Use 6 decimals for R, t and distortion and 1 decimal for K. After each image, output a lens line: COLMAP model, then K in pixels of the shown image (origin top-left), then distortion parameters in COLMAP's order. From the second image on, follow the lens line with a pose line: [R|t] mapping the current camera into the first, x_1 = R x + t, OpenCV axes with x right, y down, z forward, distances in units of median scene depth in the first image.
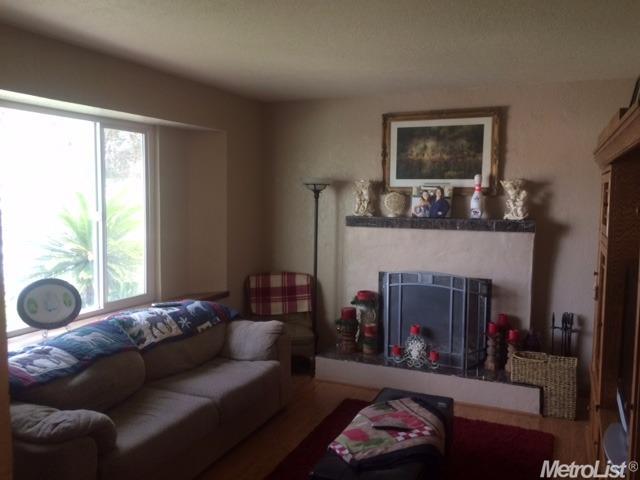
lens RADIAL K [[548.9, 0, 311.8], [0, 548.9, 240.0], [0, 0, 1]] dist [0.013096, 0.001273]
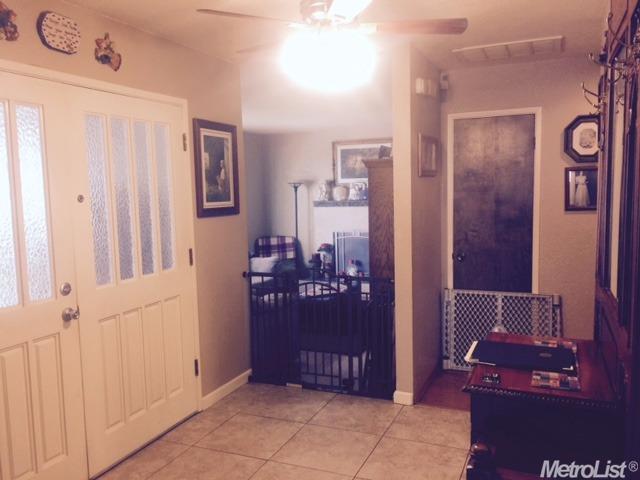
lens RADIAL K [[548.9, 0, 311.8], [0, 548.9, 240.0], [0, 0, 1]] dist [0.013096, 0.001273]
pose [[0.999352, -0.033515, 0.013131, 0.031643], [0.033335, 0.999350, 0.013736, 0.056215], [-0.013583, -0.013290, 0.999819, -0.741928]]
